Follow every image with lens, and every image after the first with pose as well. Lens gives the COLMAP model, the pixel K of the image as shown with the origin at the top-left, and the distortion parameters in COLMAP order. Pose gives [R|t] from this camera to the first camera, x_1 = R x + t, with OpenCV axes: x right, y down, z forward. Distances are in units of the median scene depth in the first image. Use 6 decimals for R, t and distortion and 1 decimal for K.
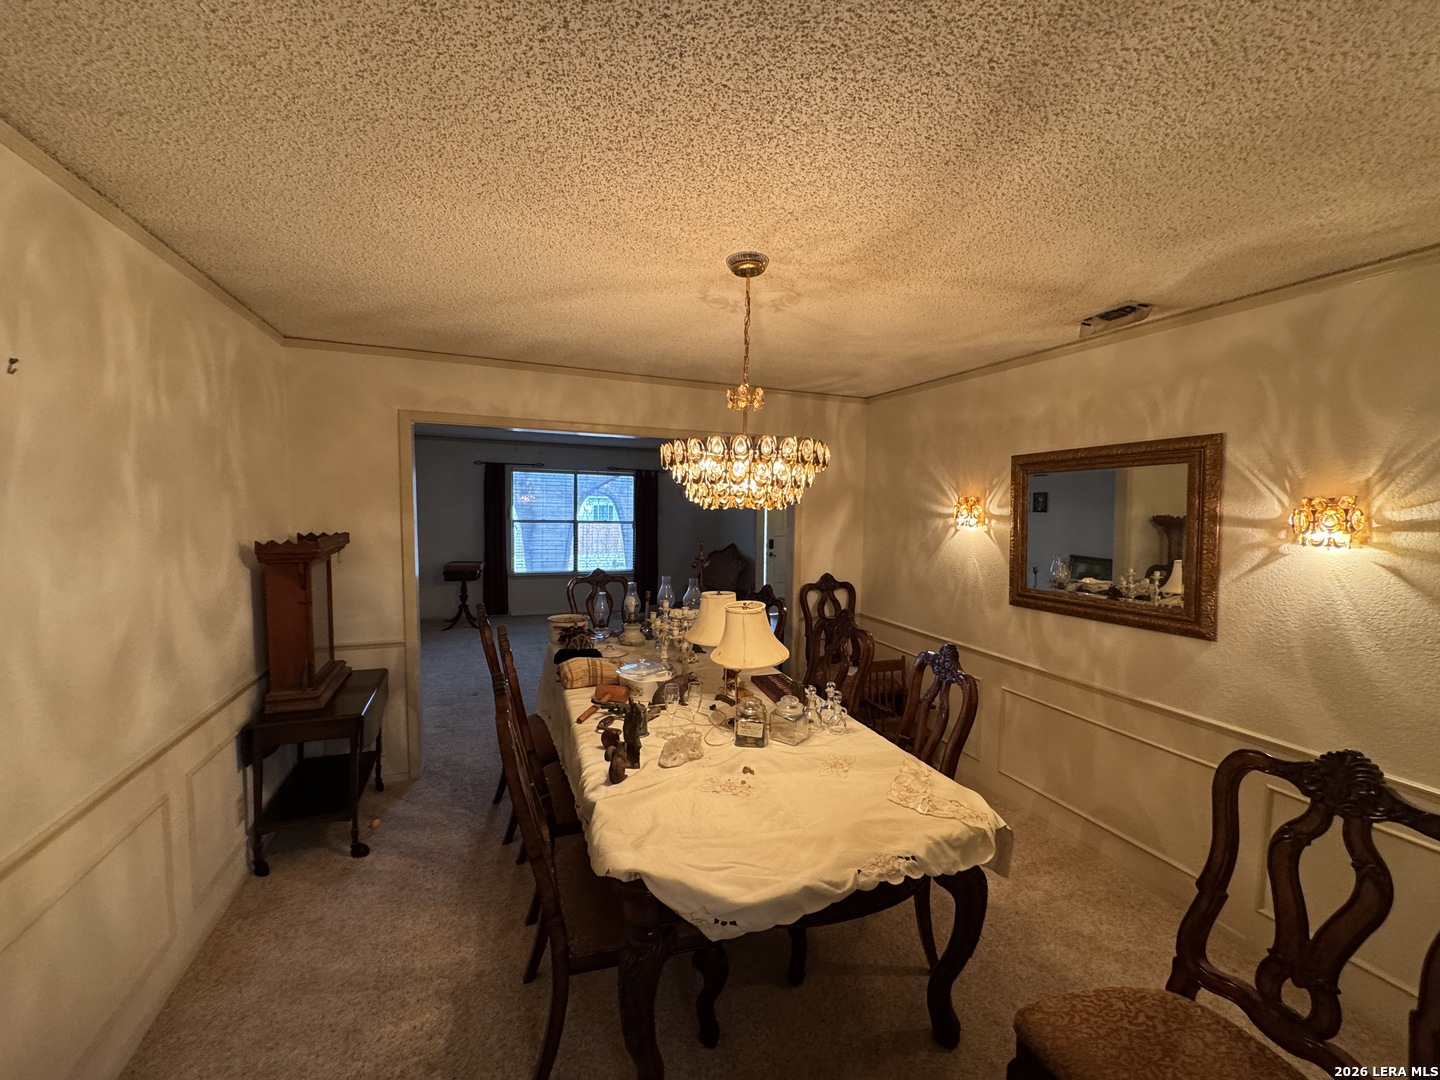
lens RADIAL K [[575.5, 0, 713.2], [0, 575.5, 536.3], [0, 0, 1]] dist [-0.001002, -0.000030]
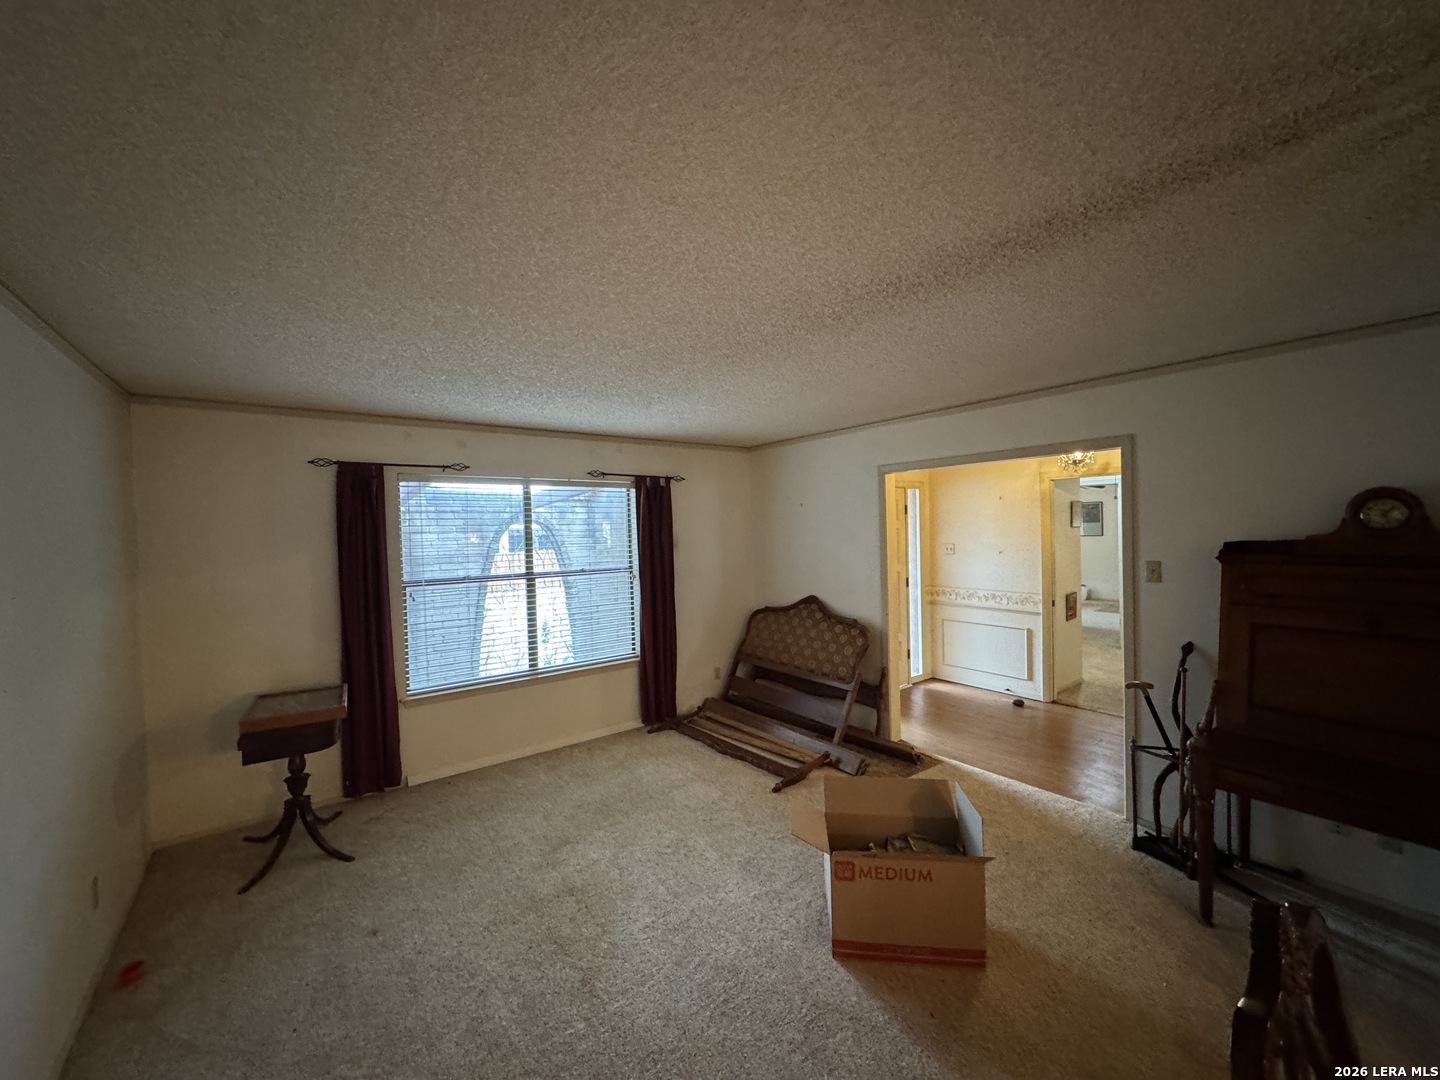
lens RADIAL K [[575.5, 0, 722.9], [0, 575.5, 533.6], [0, 0, 1]] dist [-0.001002, -0.000030]
pose [[0.957063, -0.046779, 0.286080, -0.226988], [0.058899, 0.997688, -0.033905, -0.036754], [-0.283832, 0.049299, 0.957606, 0.460658]]
